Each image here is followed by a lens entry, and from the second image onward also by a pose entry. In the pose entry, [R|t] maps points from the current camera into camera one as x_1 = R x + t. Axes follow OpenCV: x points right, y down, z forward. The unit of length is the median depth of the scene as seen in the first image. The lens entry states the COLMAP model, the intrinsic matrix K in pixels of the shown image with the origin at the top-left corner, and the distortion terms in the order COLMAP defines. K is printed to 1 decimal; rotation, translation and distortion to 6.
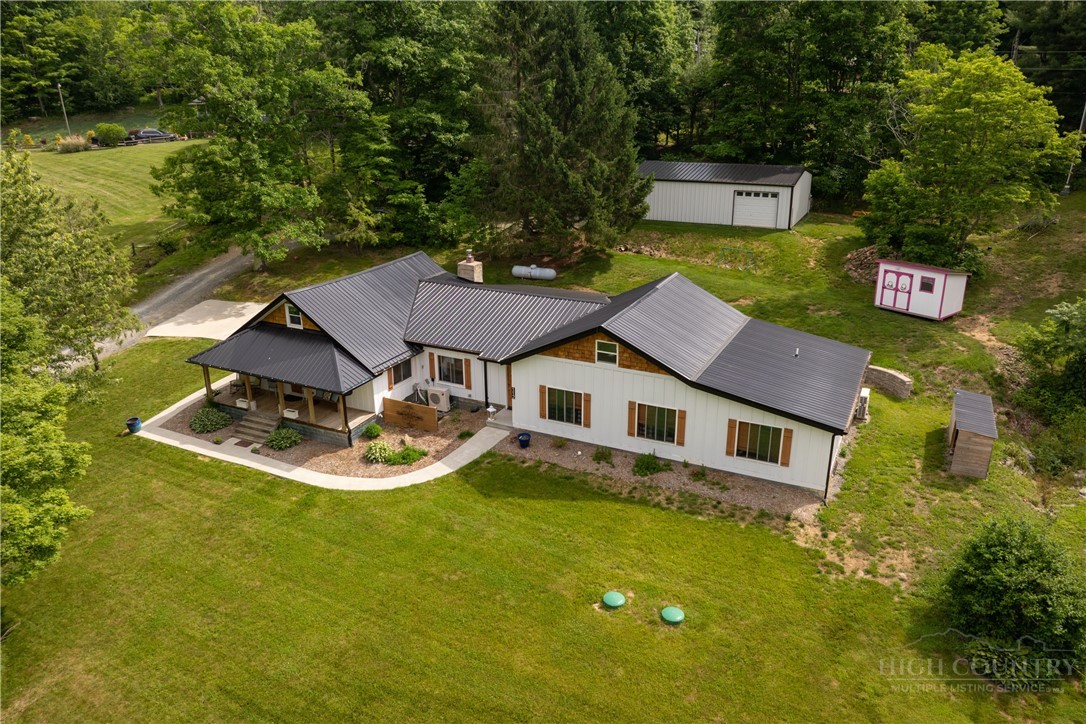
lens RADIAL K [[758.4, 0, 559.8], [0, 758.4, 349.7], [0, 0, 1]] dist [-0.033629, -0.000469]
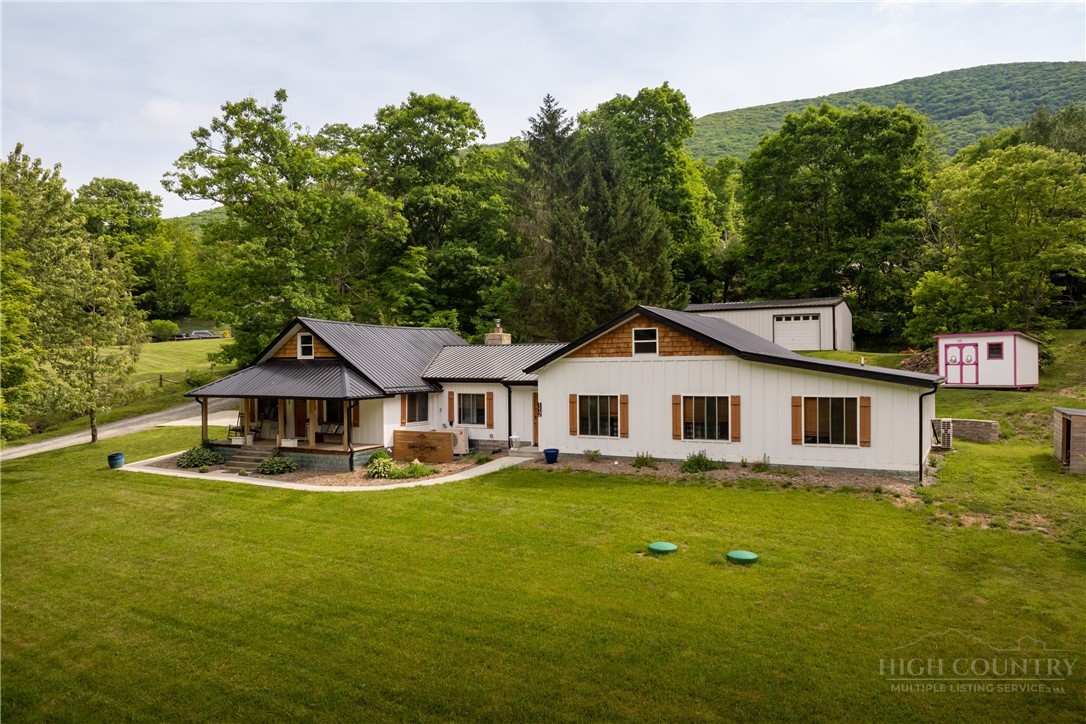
lens RADIAL K [[758.2, 0, 558.2], [0, 758.2, 363.8], [0, 0, 1]] dist [-0.036861, -0.003458]
pose [[0.998818, -0.003744, -0.048471, 0.002477], [-0.012498, 0.943742, -0.330447, 0.278572], [0.046982, 0.330662, 0.942579, 0.145402]]
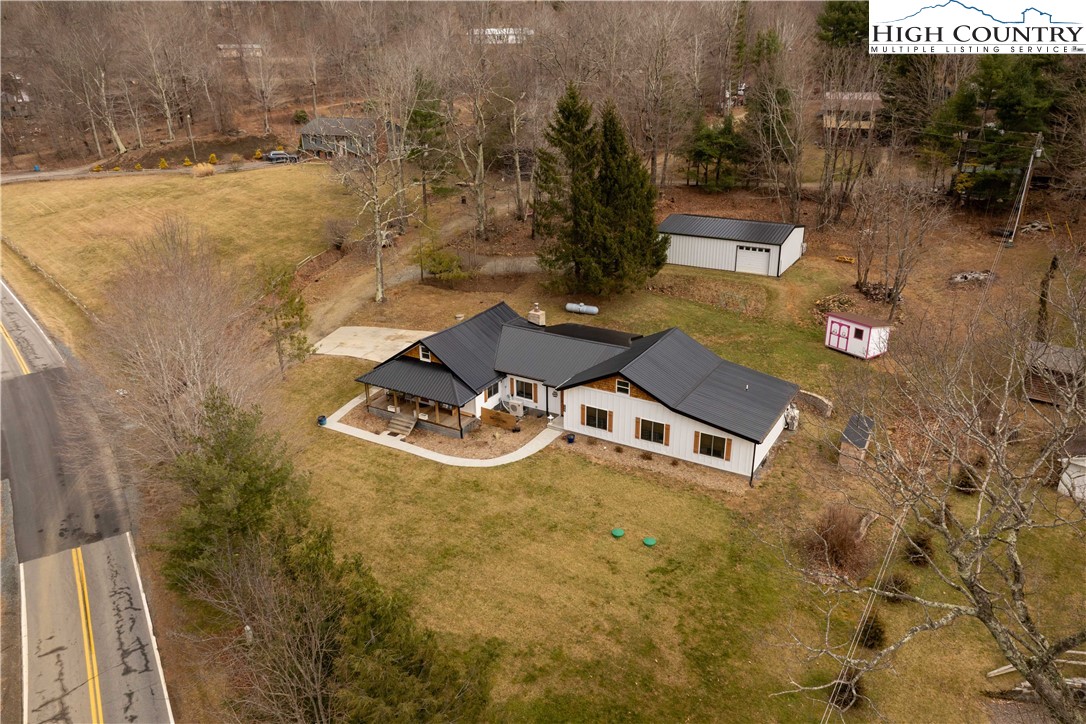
lens RADIAL K [[758.2, 0, 558.2], [0, 758.2, 363.8], [0, 0, 1]] dist [-0.036861, -0.003458]
pose [[0.997212, 0.023572, -0.070807, 0.032684], [-0.019909, 0.998449, 0.052001, -0.109764], [0.071923, -0.050446, 0.996134, -0.534854]]
